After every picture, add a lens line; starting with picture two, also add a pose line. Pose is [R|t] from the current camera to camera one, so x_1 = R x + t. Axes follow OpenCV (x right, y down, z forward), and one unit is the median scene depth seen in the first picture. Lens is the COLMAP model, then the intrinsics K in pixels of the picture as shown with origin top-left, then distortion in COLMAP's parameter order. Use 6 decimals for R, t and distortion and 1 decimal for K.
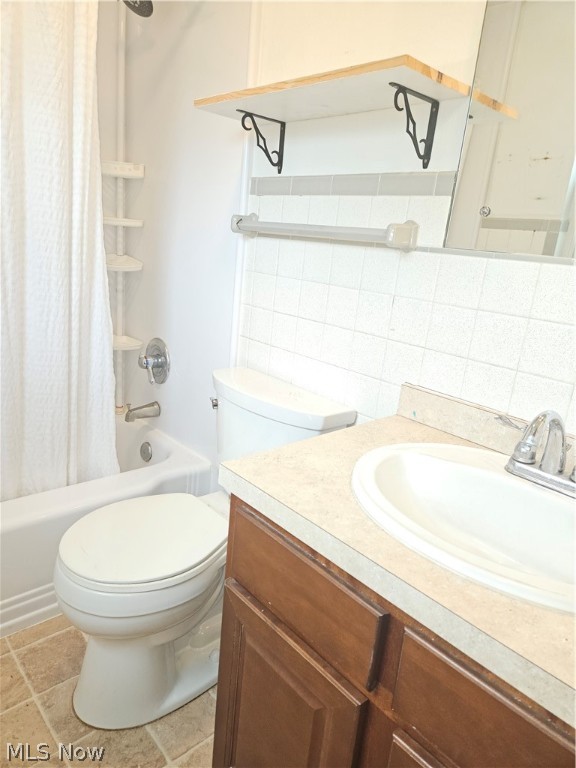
lens RADIAL K [[514.7, 0, 288.0], [0, 514.7, 384.0], [0, 0, 1]] dist [0.070982, -0.066397]
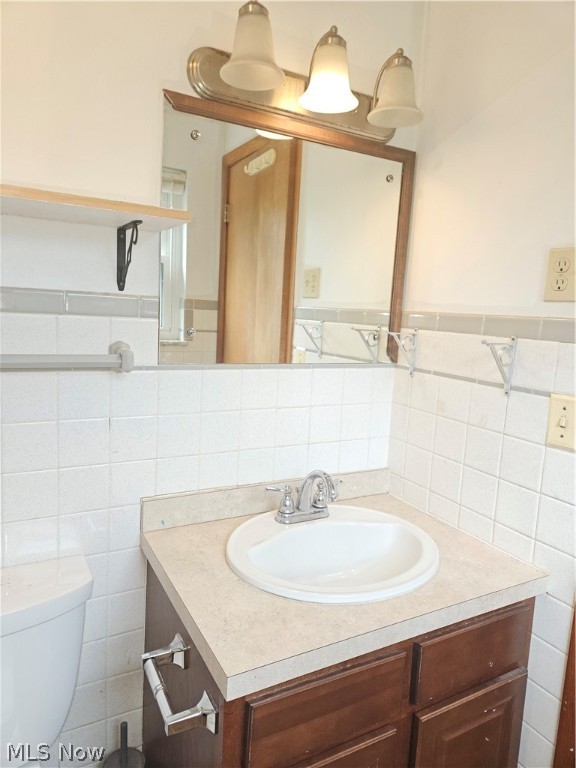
lens RADIAL K [[514.7, 0, 288.0], [0, 514.7, 384.0], [0, 0, 1]] dist [0.070982, -0.066397]
pose [[0.240599, -0.219893, 0.945388, -0.639563], [0.237117, 0.957805, 0.162436, -0.331233], [-0.941216, 0.185086, 0.282588, 0.458385]]
